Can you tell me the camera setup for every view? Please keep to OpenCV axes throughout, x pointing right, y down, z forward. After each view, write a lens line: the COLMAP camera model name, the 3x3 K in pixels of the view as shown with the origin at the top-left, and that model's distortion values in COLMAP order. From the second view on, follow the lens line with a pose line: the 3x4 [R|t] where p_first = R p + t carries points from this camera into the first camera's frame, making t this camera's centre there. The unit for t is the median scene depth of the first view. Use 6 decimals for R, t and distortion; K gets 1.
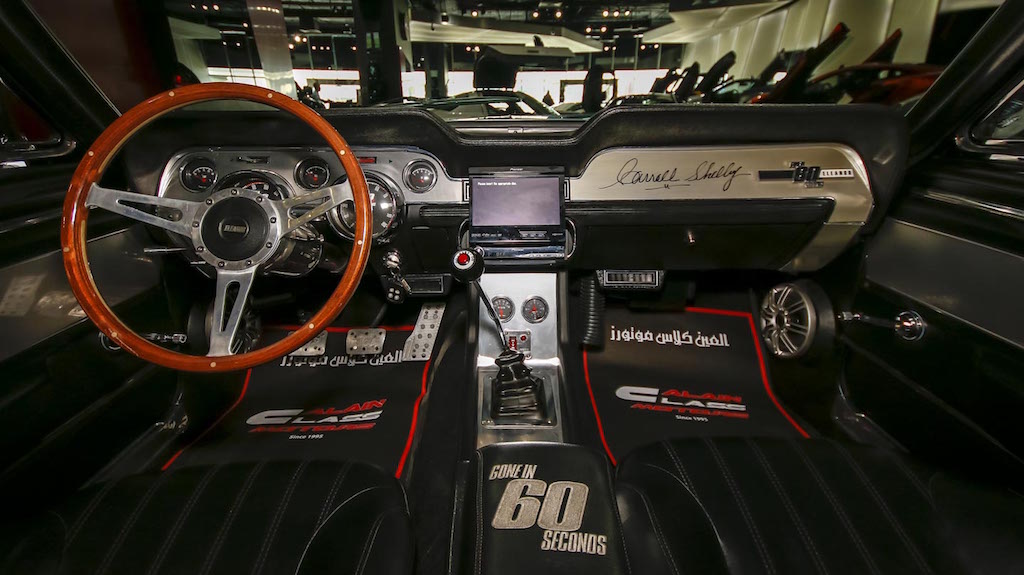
lens RADIAL K [[506.0, 0, 509.8], [0, 506.0, 273.4], [0, 0, 1]] dist [0.112624, 0.000264]
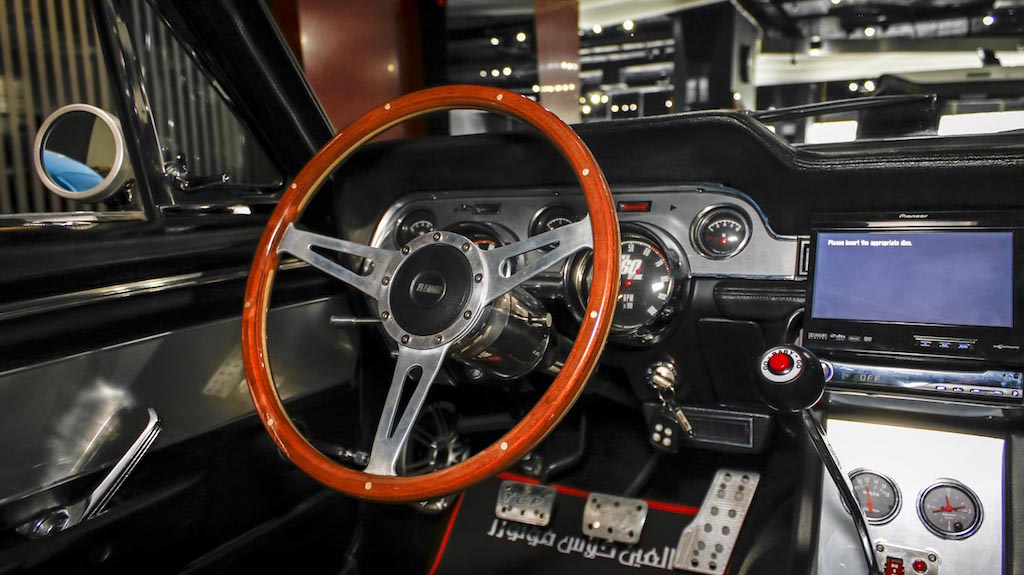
lens RADIAL K [[798.7, 0, 512.0], [0, 798.7, 287.5], [0, 0, 1]] dist [0.183502, -0.148016]
pose [[0.895580, 0.042625, -0.442854, 0.022295], [-0.124451, 0.979665, -0.157383, 0.046277], [0.427140, 0.196062, 0.882673, 0.092665]]
